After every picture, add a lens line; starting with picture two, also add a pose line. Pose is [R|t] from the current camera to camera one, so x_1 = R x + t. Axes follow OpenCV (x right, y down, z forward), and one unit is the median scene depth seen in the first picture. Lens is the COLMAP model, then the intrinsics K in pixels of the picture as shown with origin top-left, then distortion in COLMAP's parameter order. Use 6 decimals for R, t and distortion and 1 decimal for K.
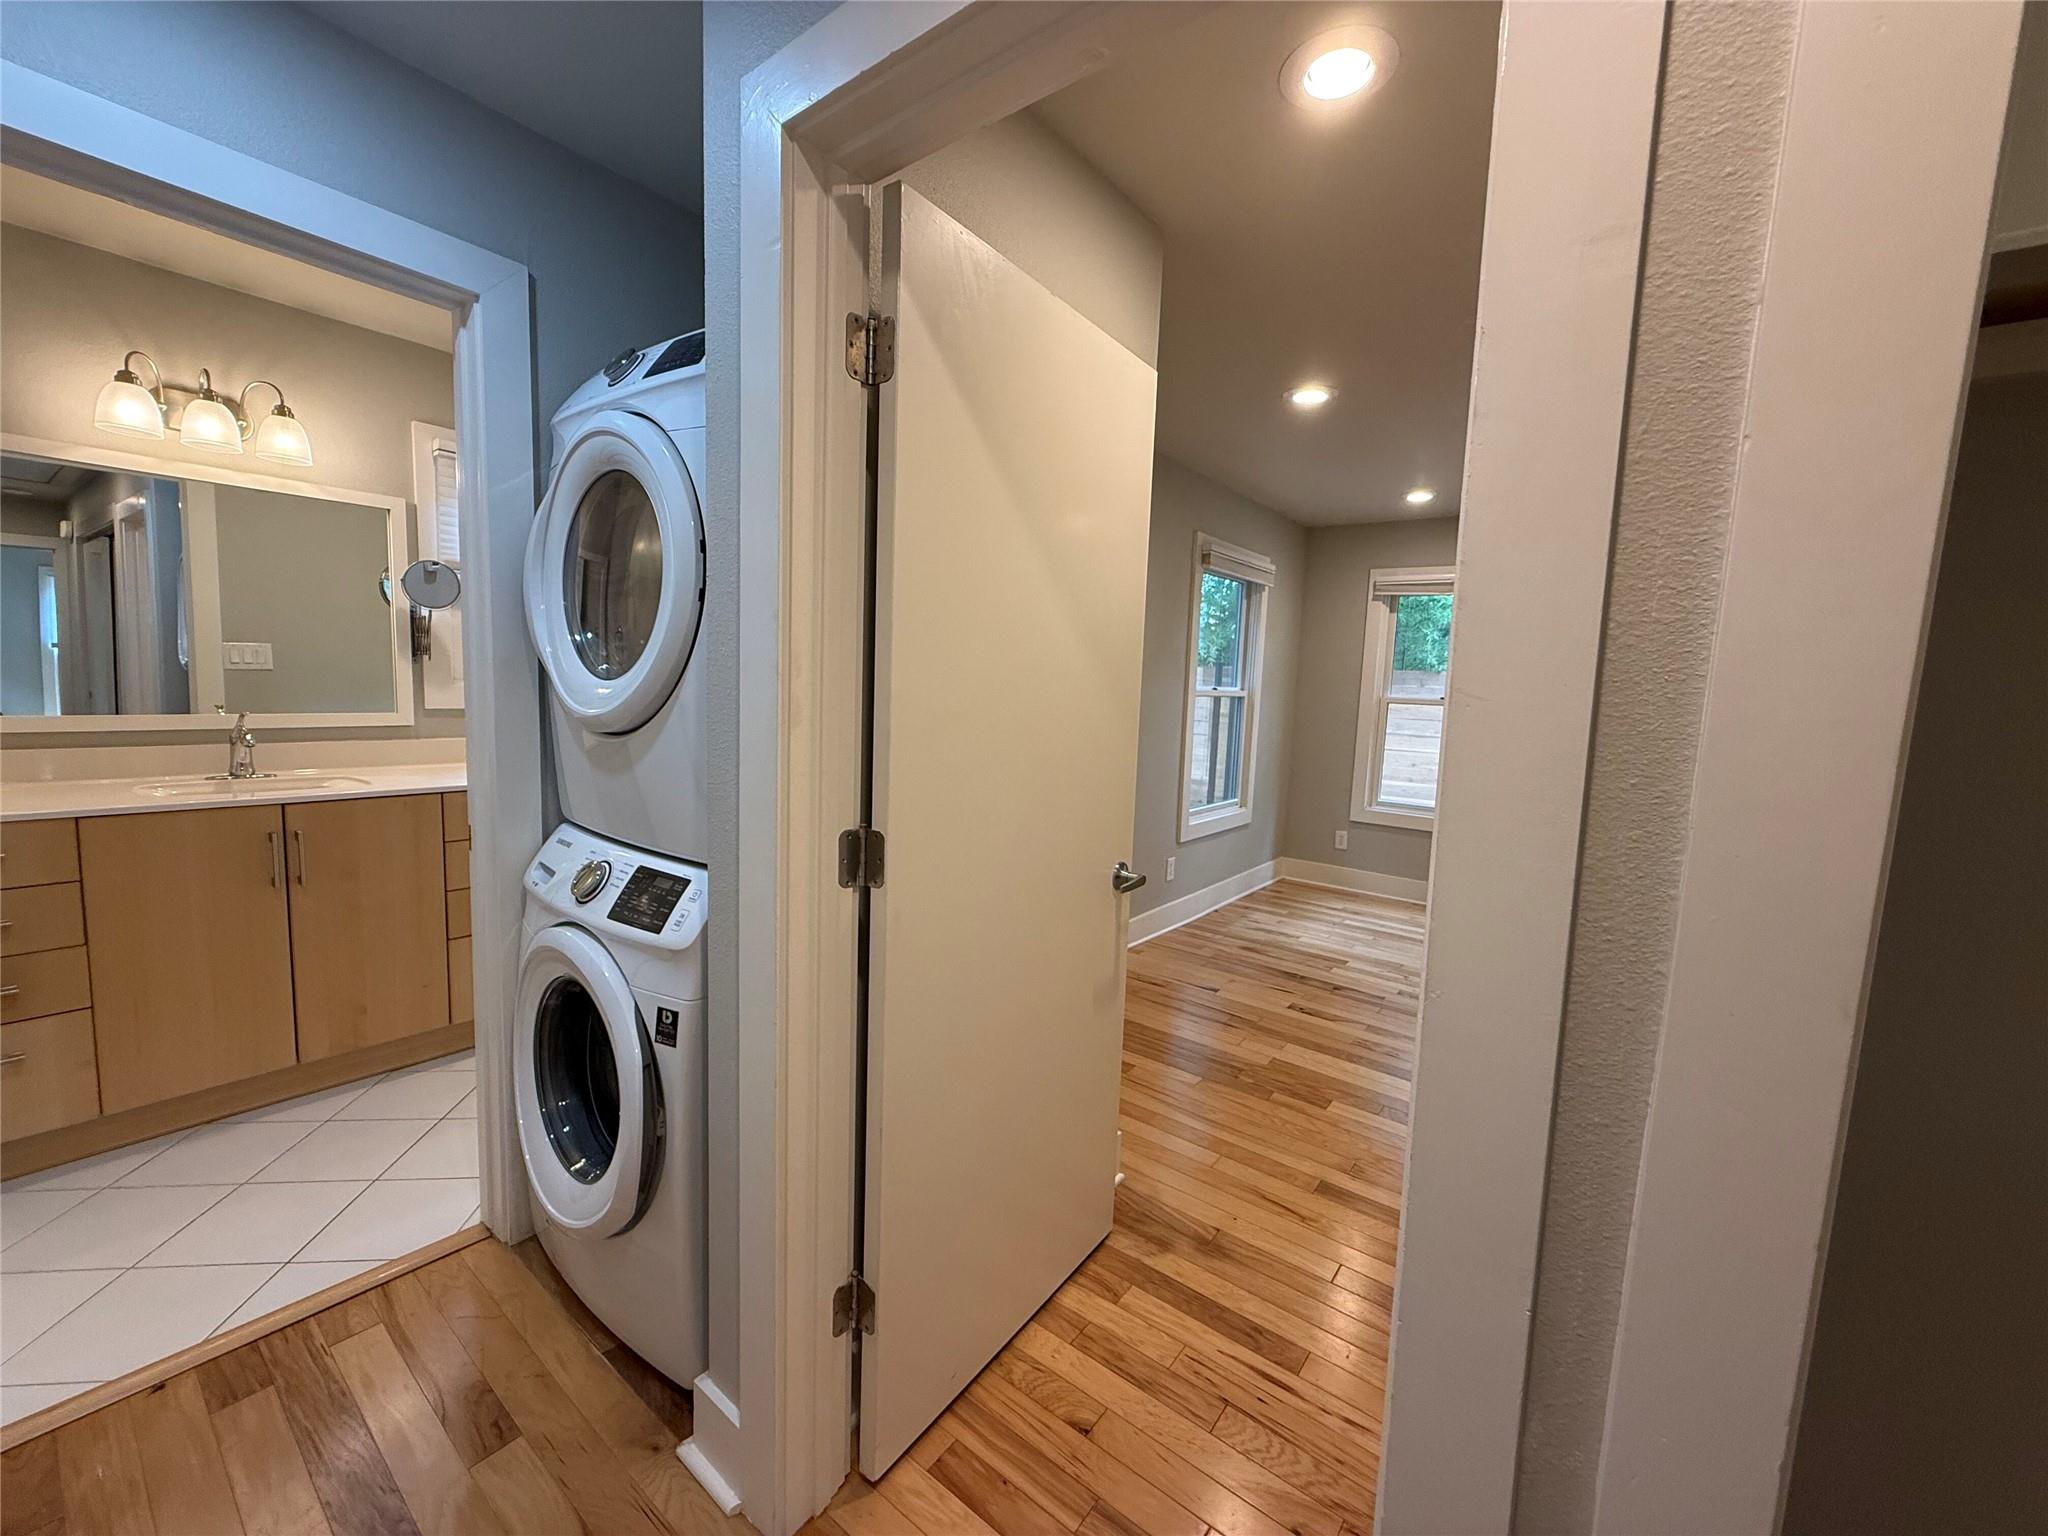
lens RADIAL K [[812.8, 0, 1024.0], [0, 812.8, 768.0], [0, 0, 1]] dist [0.001324, 0.000037]
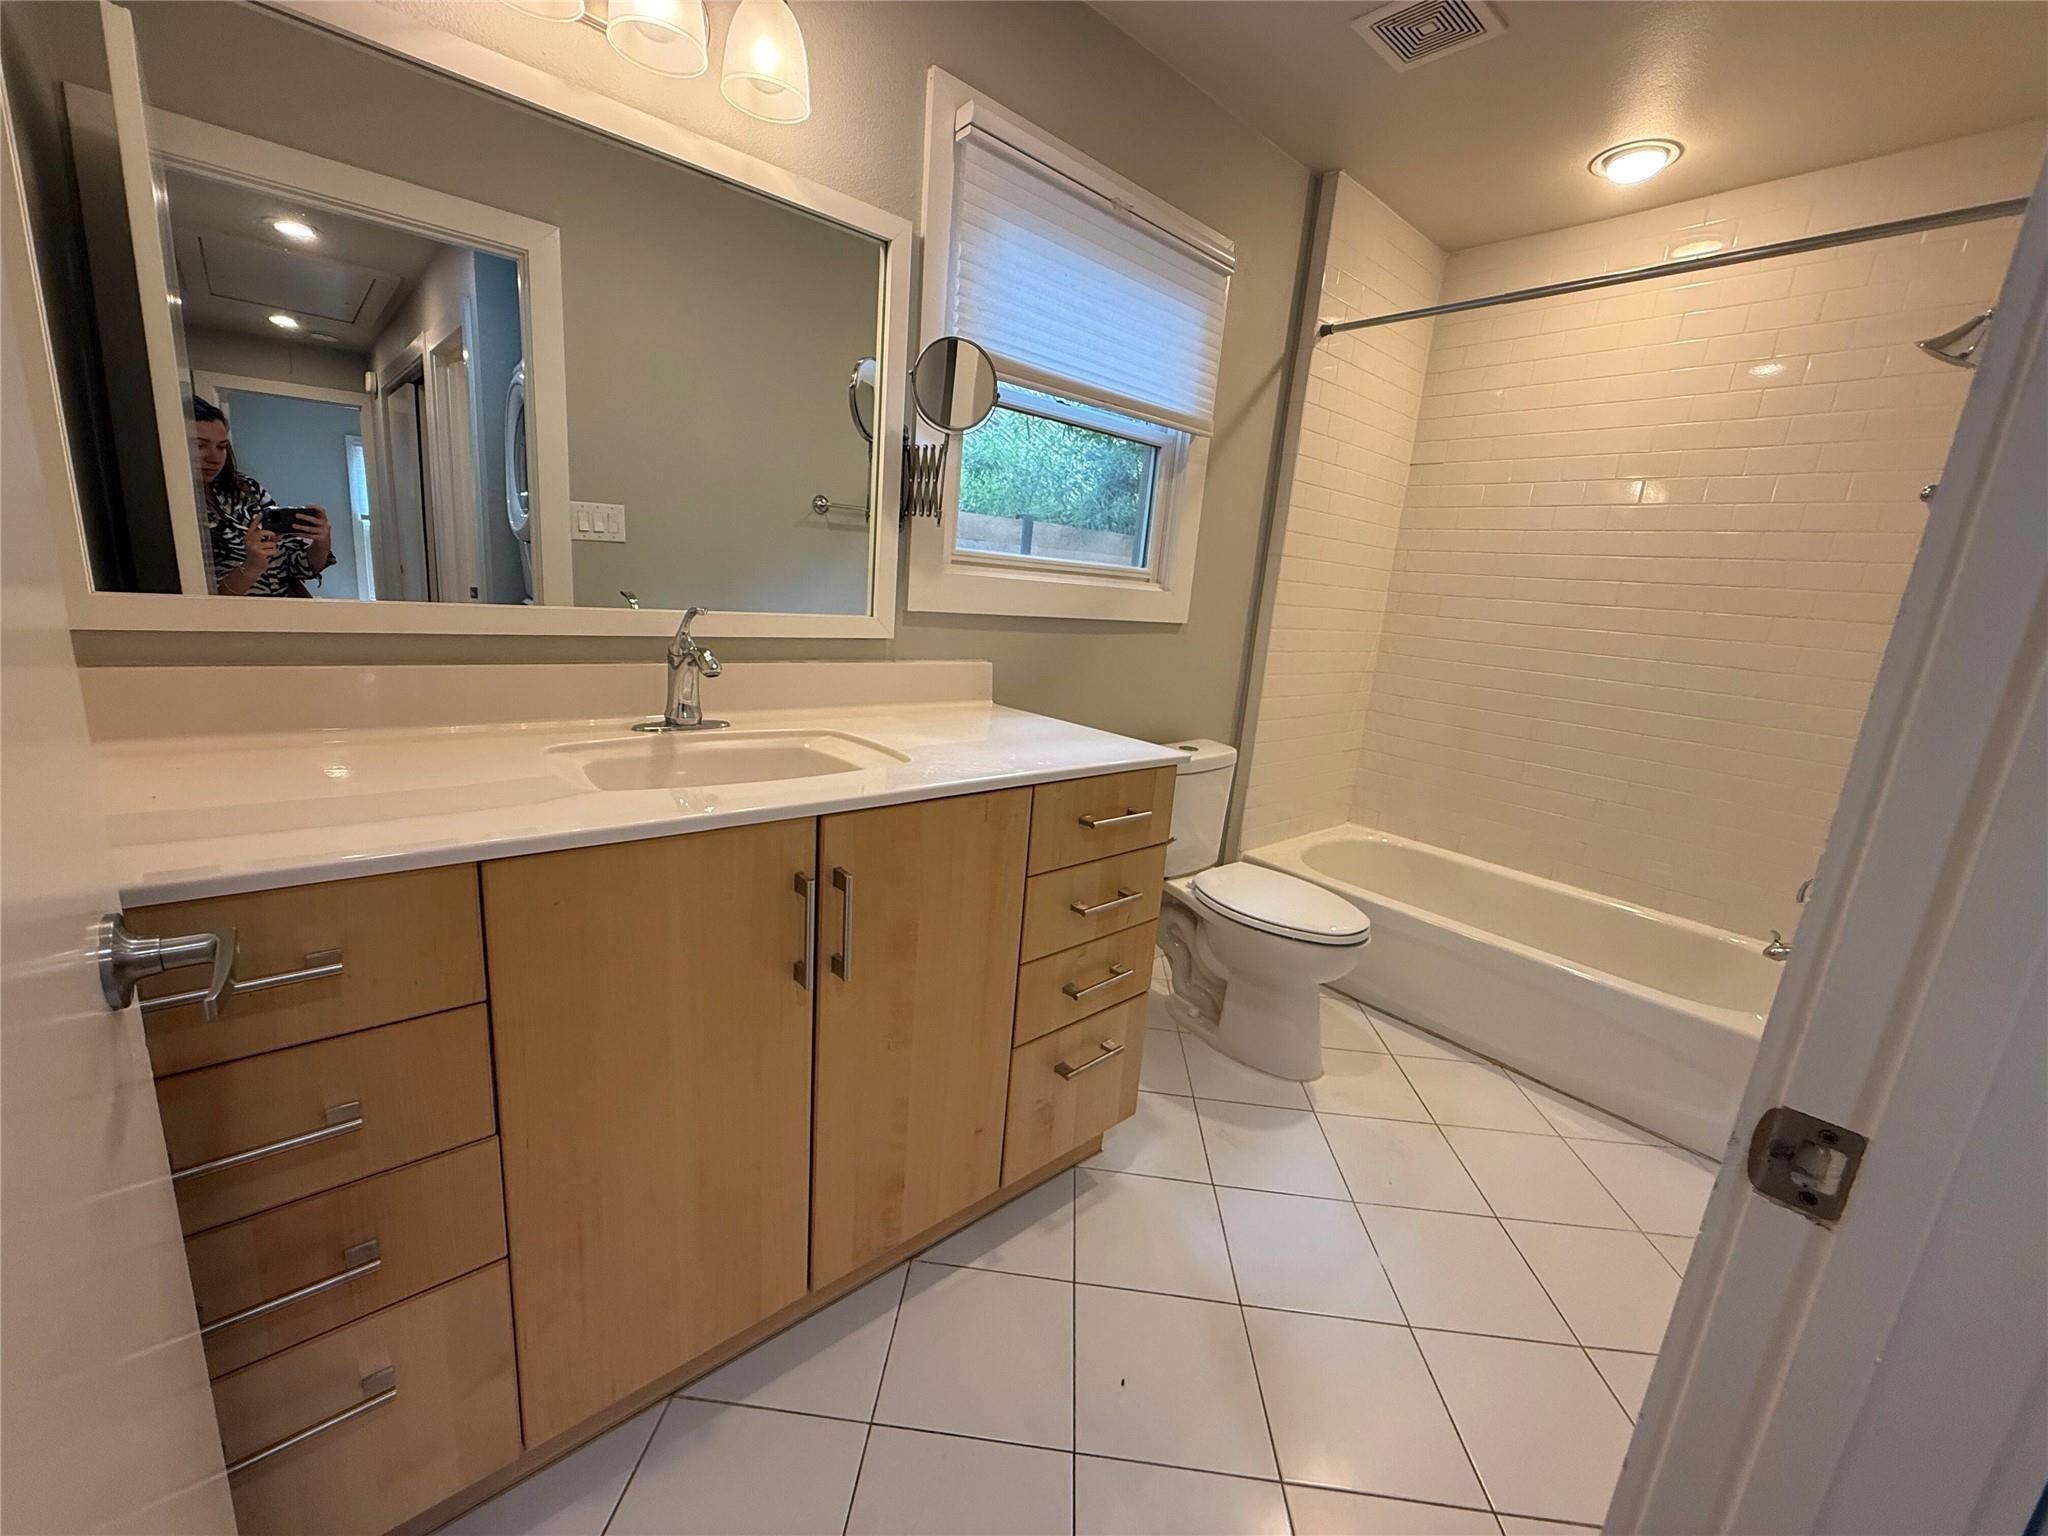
lens RADIAL K [[800.7, 0, 1024.0], [0, 800.7, 768.0], [0, 0, 1]] dist [-0.007888, 0.000226]
pose [[0.982361, 0.077465, -0.170194, -0.562817], [-0.058832, 0.991974, 0.111923, -0.030647], [0.177498, -0.099936, 0.979034, 0.448153]]
